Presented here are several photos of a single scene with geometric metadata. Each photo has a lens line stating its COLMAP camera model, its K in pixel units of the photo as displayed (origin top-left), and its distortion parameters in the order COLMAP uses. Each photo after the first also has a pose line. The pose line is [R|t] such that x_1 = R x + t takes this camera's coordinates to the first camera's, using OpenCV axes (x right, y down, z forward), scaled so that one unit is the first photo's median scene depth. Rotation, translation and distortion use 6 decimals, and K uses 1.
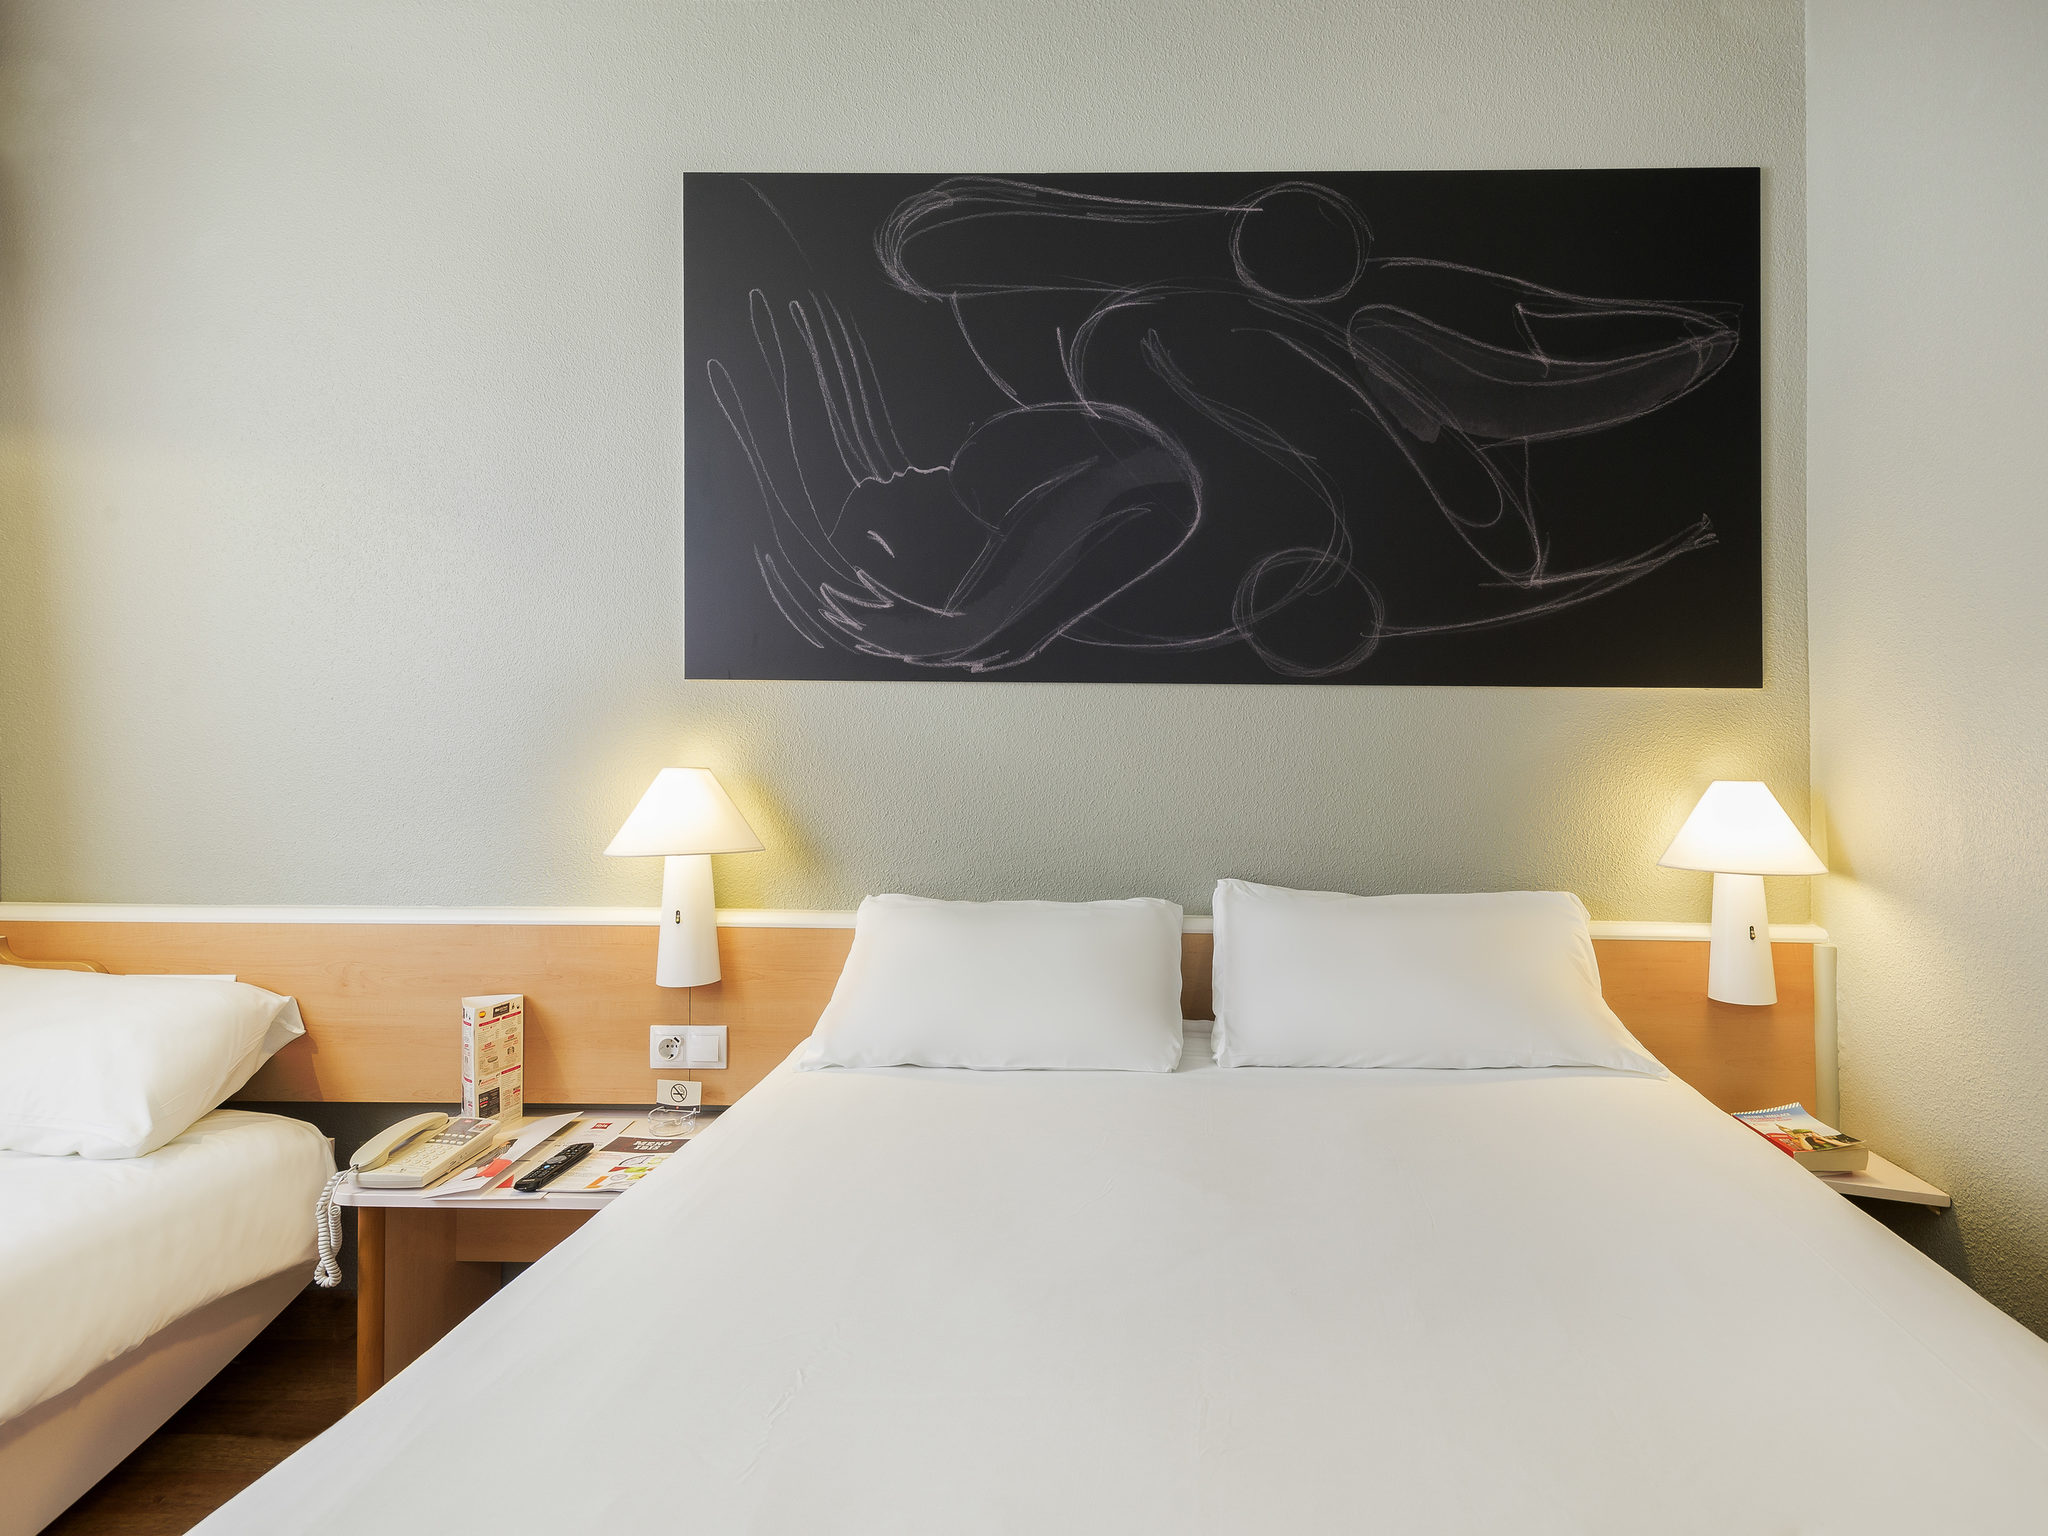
lens RADIAL K [[1133.1, 0, 937.7], [0, 1133.1, 722.4], [0, 0, 1]] dist [0.008293, 0.002028]
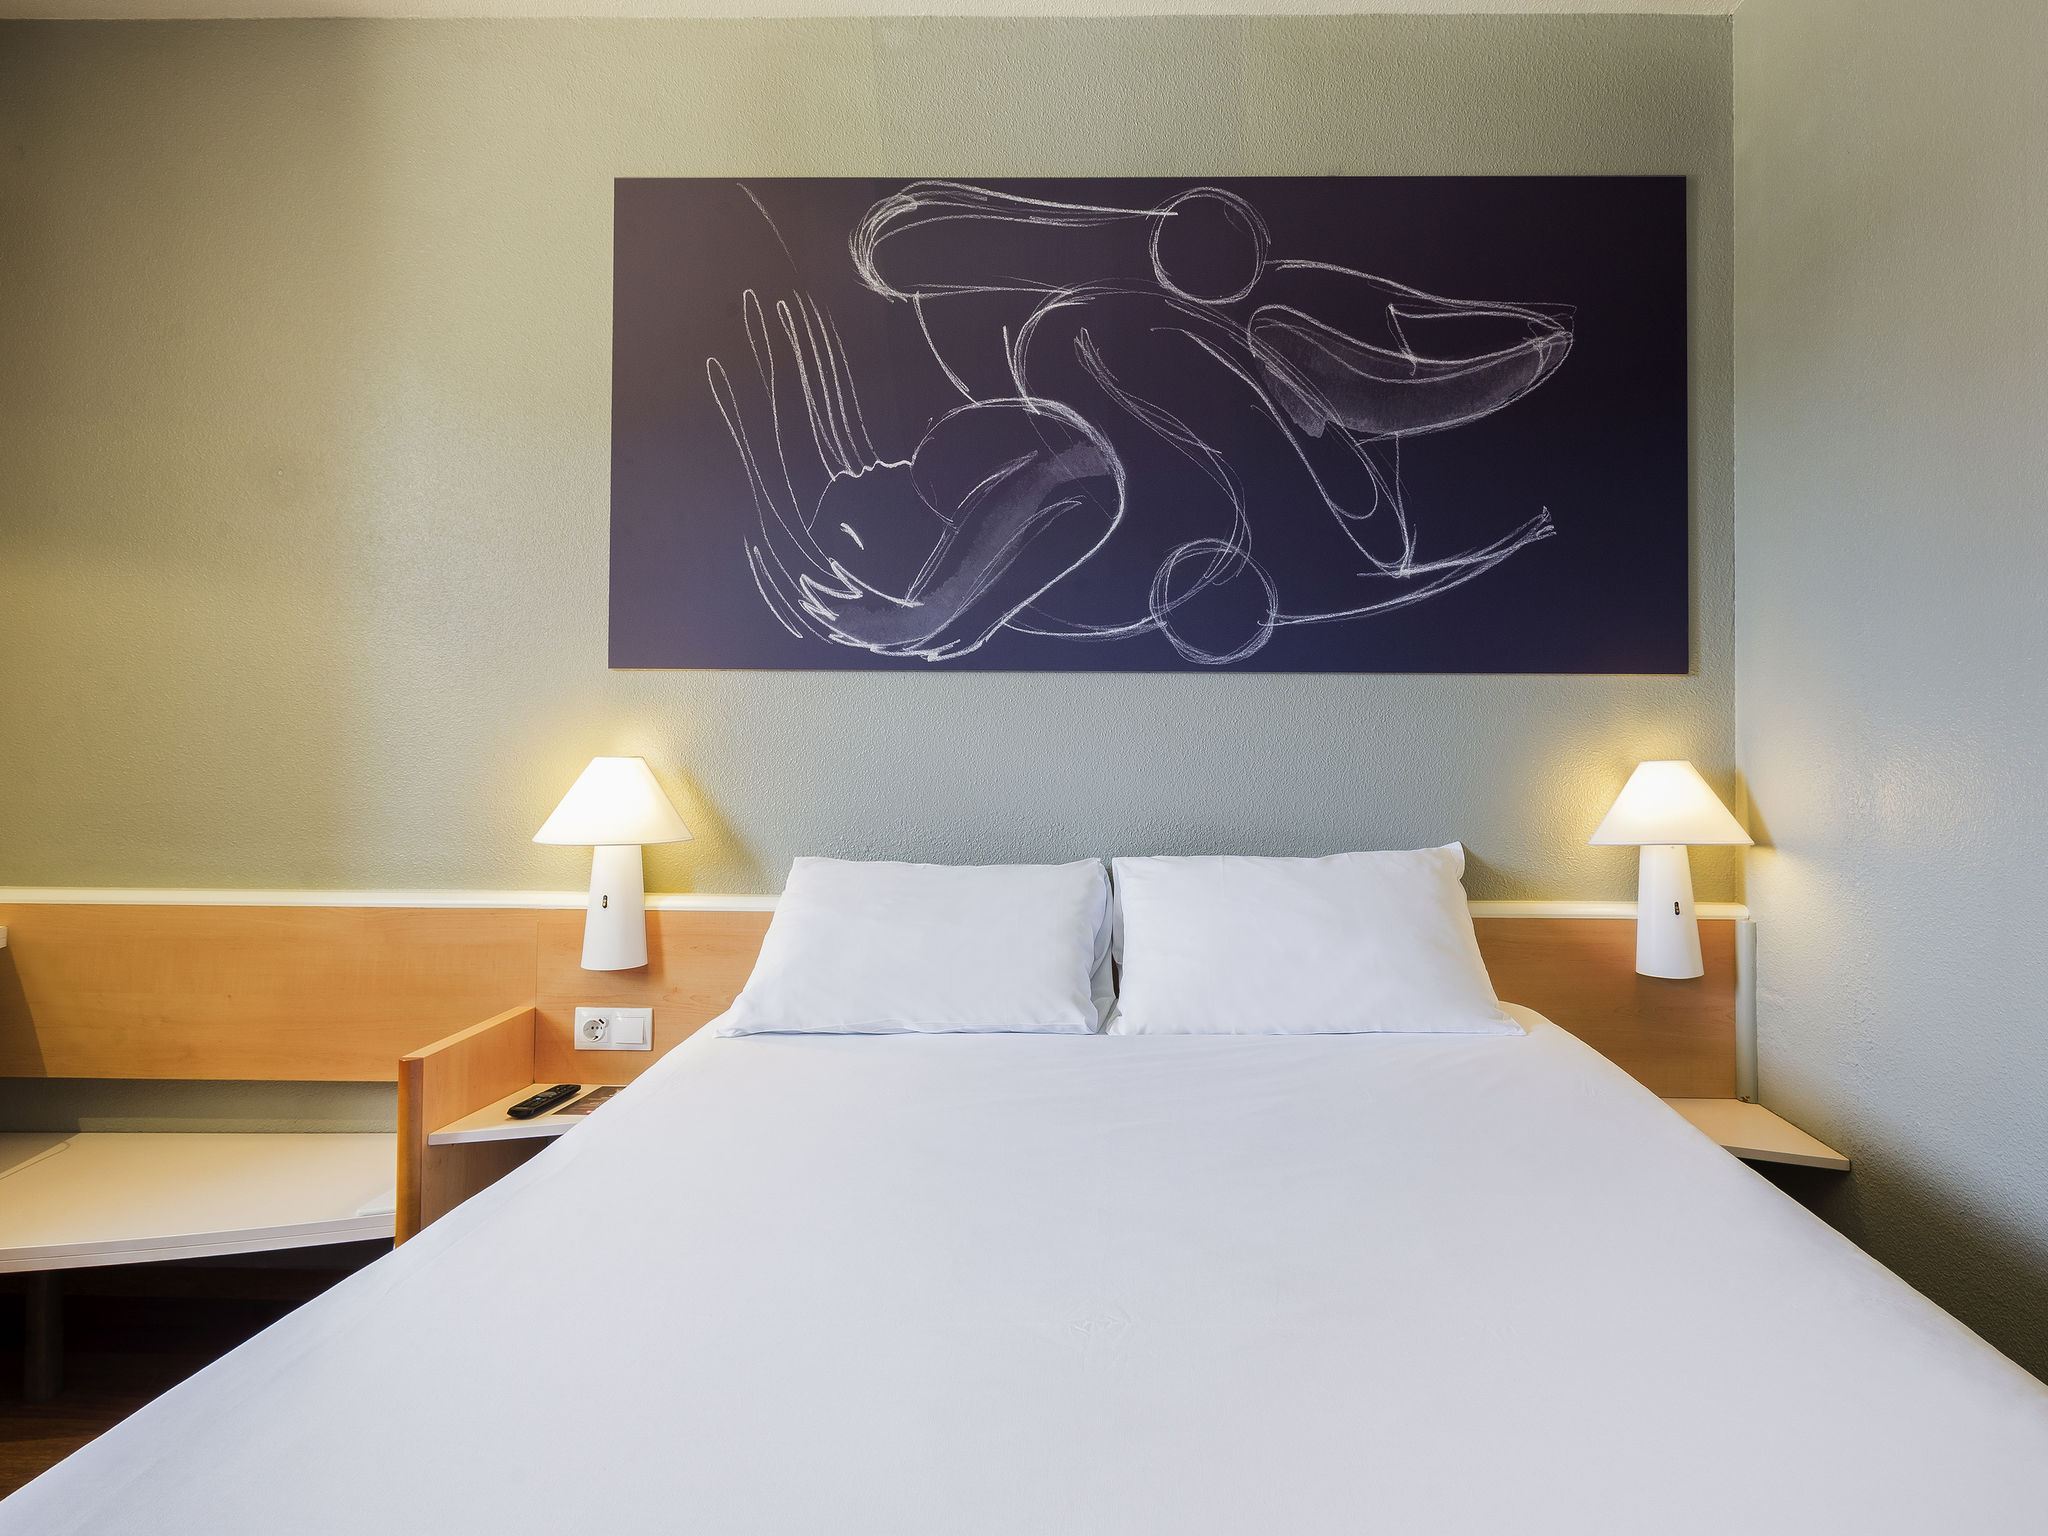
lens RADIAL K [[1133.1, 0, 1212.4], [0, 1133.1, 696.0], [0, 0, 1]] dist [0.008293, 0.002028]
pose [[0.999957, -0.004742, 0.007950, 0.303831], [0.004868, 0.999863, -0.015826, 0.005517], [-0.007873, 0.015864, 0.999843, -0.030439]]
